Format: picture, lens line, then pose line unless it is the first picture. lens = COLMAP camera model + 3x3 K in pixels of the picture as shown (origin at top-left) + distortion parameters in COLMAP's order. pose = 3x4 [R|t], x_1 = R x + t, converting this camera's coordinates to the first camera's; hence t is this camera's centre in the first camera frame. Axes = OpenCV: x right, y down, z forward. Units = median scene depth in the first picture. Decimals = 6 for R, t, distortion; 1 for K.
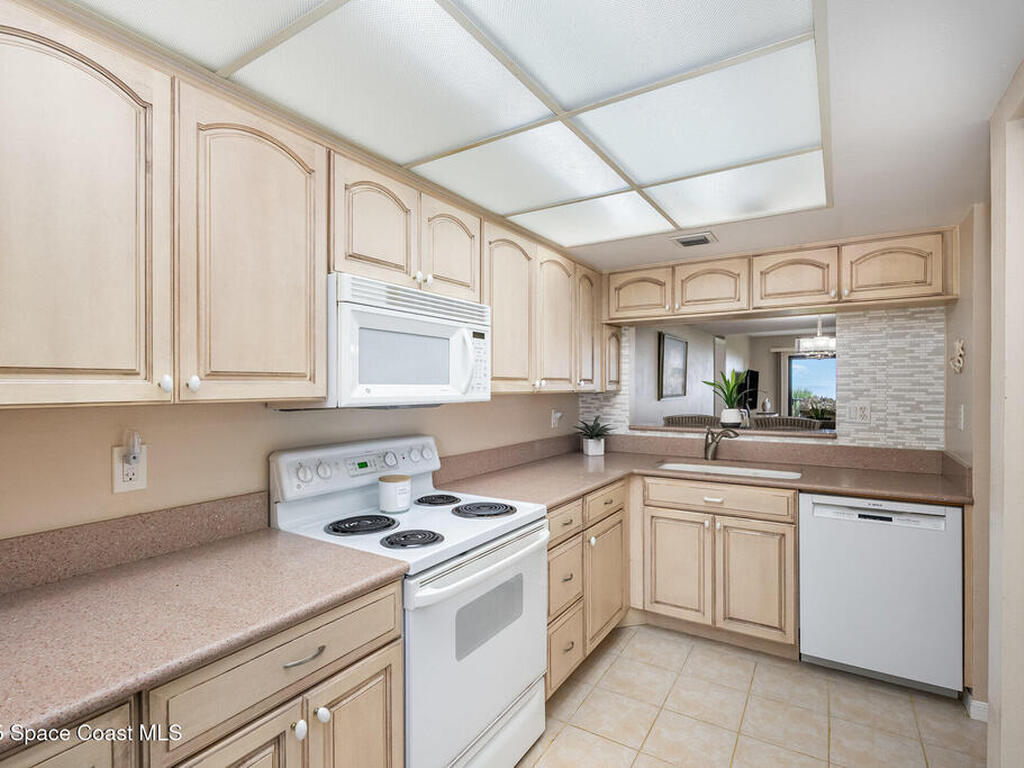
lens RADIAL K [[510.3, 0, 512.8], [0, 510.3, 384.7], [0, 0, 1]] dist [0.003942, 0.000872]
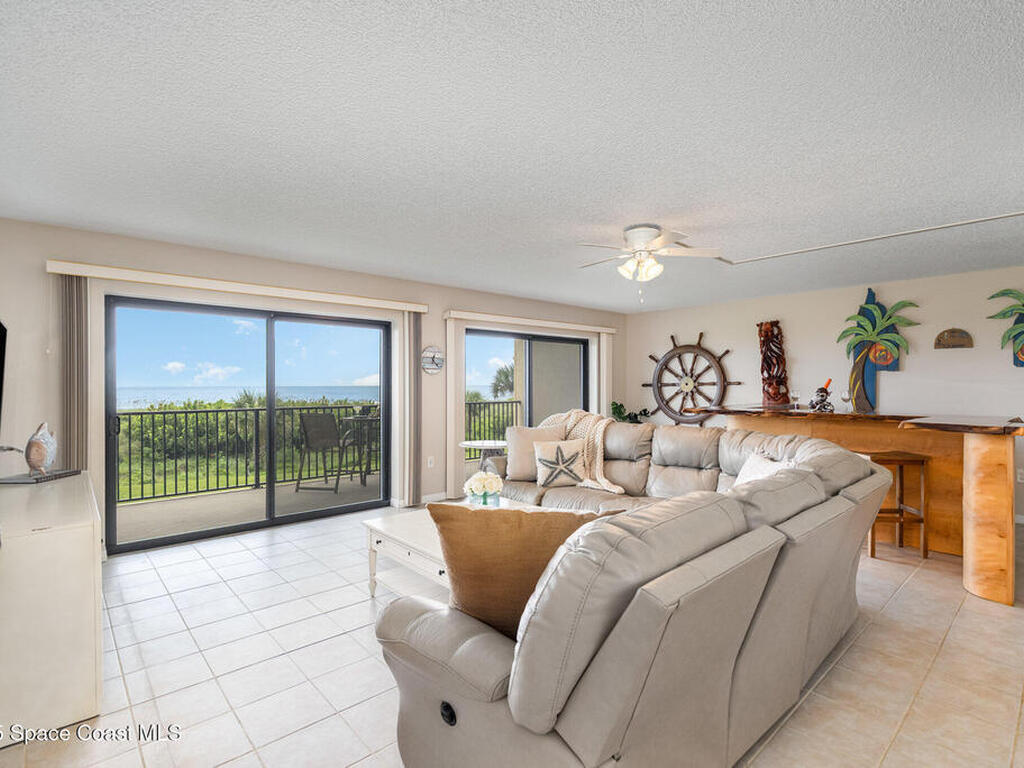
lens RADIAL K [[510.3, 0, 515.7], [0, 510.3, 385.7], [0, 0, 1]] dist [0.003942, 0.000872]
pose [[0.256634, -0.002889, 0.966504, 0.873283], [0.000432, 0.999996, 0.002874, 0.017788], [-0.966509, -0.000320, 0.256634, 2.052055]]
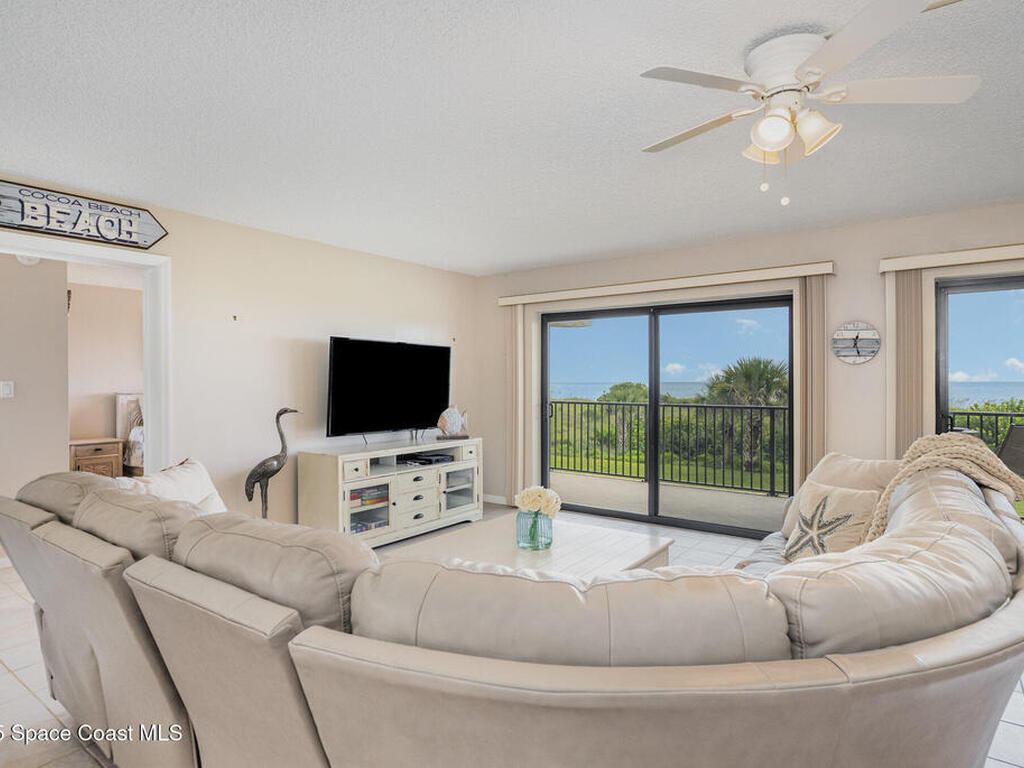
lens RADIAL K [[575.9, 0, 513.1], [0, 575.9, 378.2], [0, 0, 1]] dist [0.001138, -0.000277]
pose [[0.997598, -0.000375, -0.069264, 1.782943], [0.000202, 0.999997, -0.002501, 0.017035], [0.069265, 0.002481, 0.997595, 1.464542]]
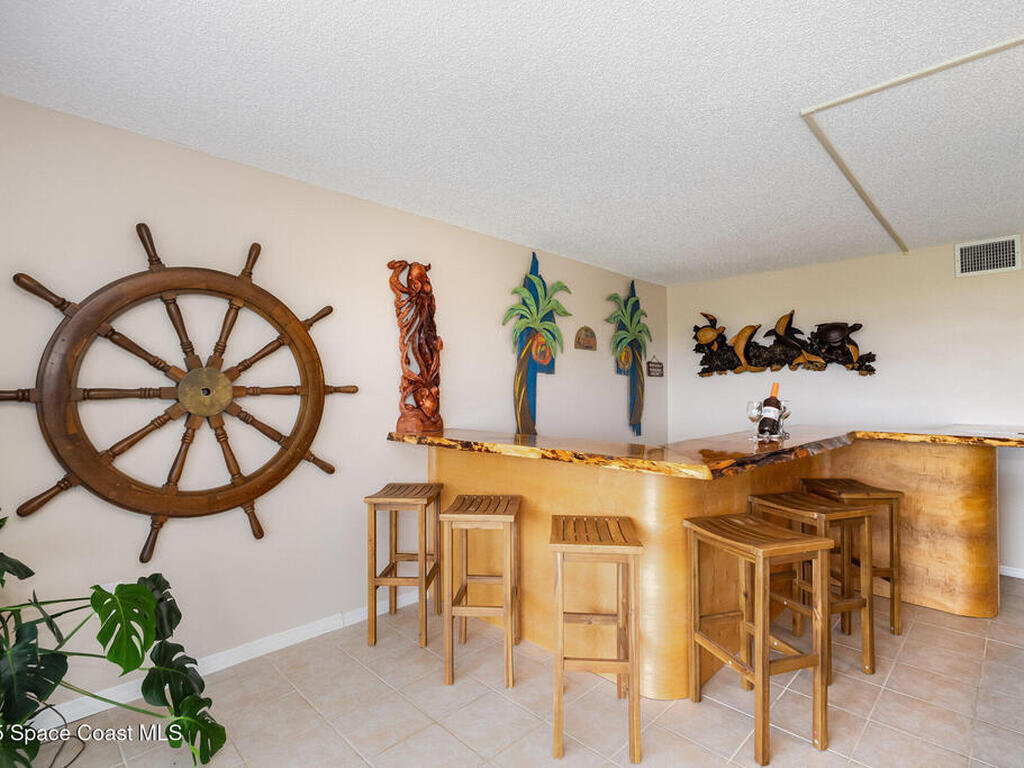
lens RADIAL K [[510.3, 0, 511.8], [0, 510.3, 383.2], [0, 0, 1]] dist [0.003942, 0.000872]
pose [[-0.977529, 0.003960, 0.210762, 2.548253], [0.000700, 0.999879, -0.015537, 0.016803], [-0.210798, -0.015041, -0.977414, 2.480150]]
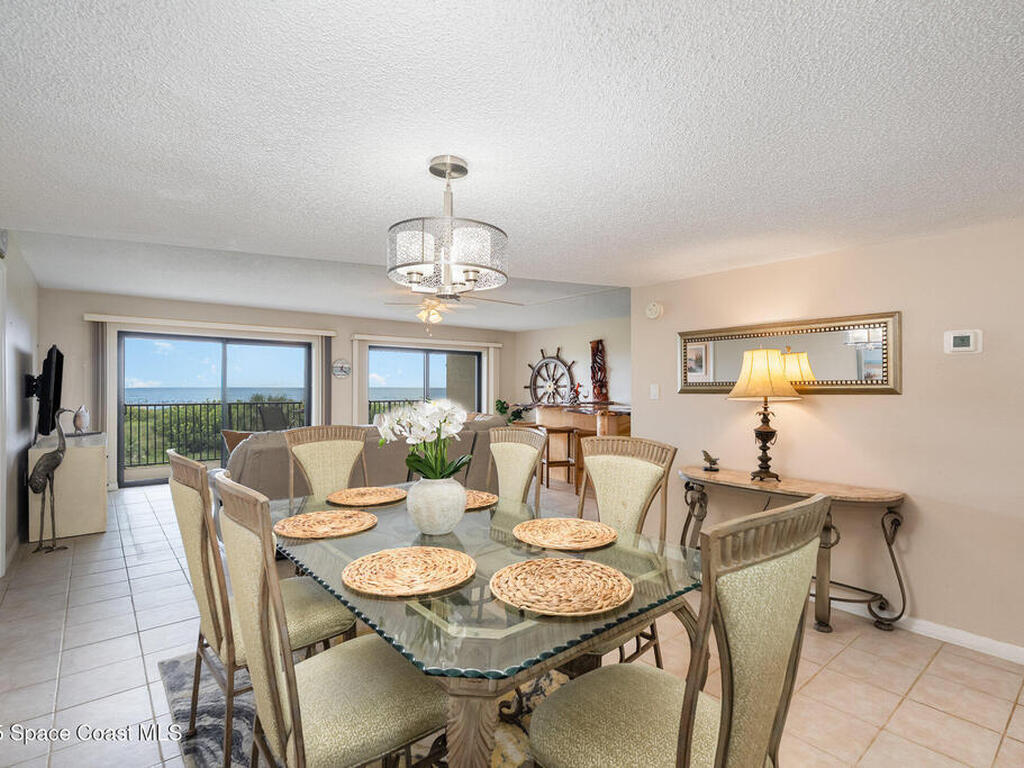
lens RADIAL K [[510.3, 0, 502.7], [0, 510.3, 388.2], [0, 0, 1]] dist [0.003942, 0.000872]
pose [[0.307839, -0.002009, 0.951436, 0.390134], [-0.002542, 0.999992, 0.002934, 0.019602], [-0.951435, -0.003322, 0.307832, 1.306796]]
